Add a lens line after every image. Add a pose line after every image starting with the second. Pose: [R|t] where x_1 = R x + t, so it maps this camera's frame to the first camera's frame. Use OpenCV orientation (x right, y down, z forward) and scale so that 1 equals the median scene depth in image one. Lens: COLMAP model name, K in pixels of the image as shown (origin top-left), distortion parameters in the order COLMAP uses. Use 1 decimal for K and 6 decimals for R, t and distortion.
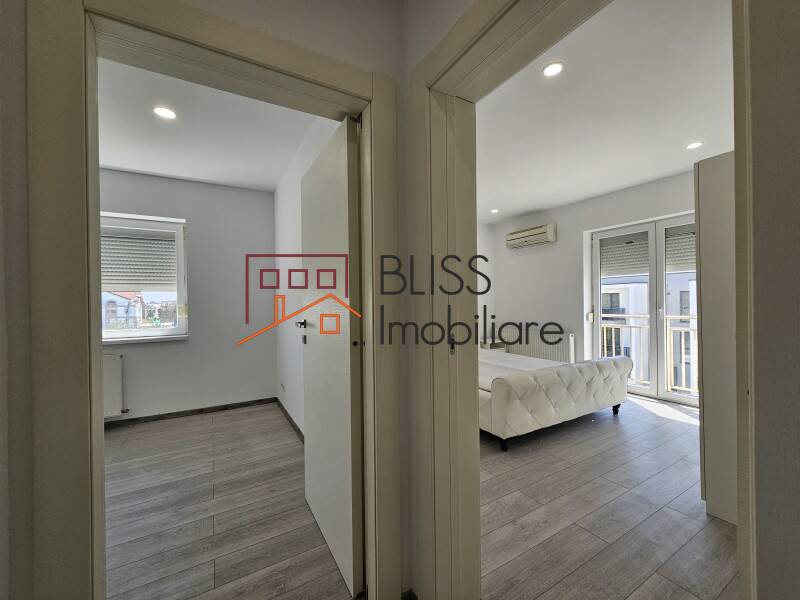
lens RADIAL K [[326.1, 0, 401.4], [0, 326.1, 300.6], [0, 0, 1]] dist [-0.000098, 0.000783]
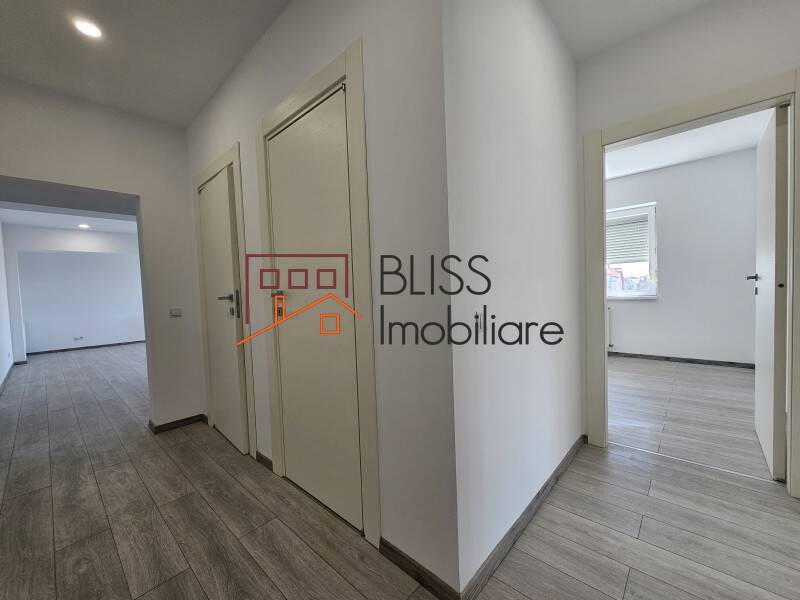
lens RADIAL K [[326.1, 0, 401.4], [0, 326.1, 300.6], [0, 0, 1]] dist [-0.000098, 0.000783]
pose [[0.300510, 0.040168, -0.952932, 0.287458], [0.030666, 0.998189, 0.051747, 0.036499], [0.953286, -0.044773, 0.298734, -0.363254]]
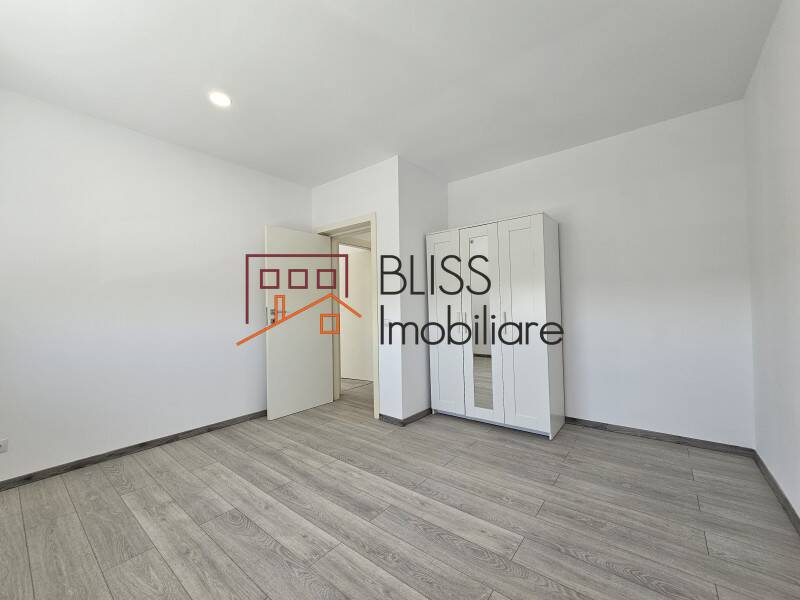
lens RADIAL K [[326.1, 0, 401.4], [0, 326.1, 300.6], [0, 0, 1]] dist [-0.000098, 0.000783]
pose [[-0.368935, 0.044446, 0.928392, -1.427657], [0.020952, 0.999000, -0.039500, 0.060930], [-0.929219, 0.004879, -0.369497, 0.684677]]
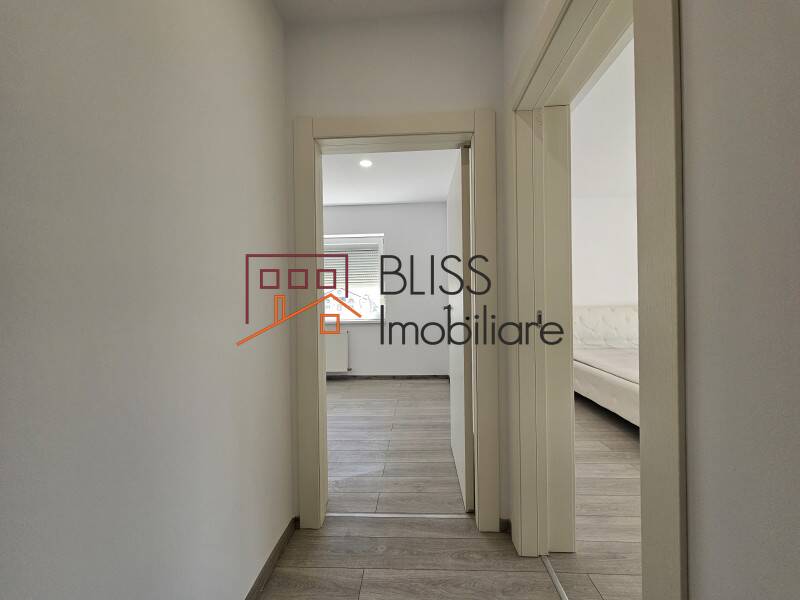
lens RADIAL K [[327.1, 0, 406.5], [0, 327.1, 298.4], [0, 0, 1]] dist [-0.000301, 0.000150]
pose [[0.846677, 0.000165, -0.532107, 0.159155], [-0.001604, 0.999996, -0.002242, 0.028086], [0.532104, 0.002752, 0.846674, -0.111199]]
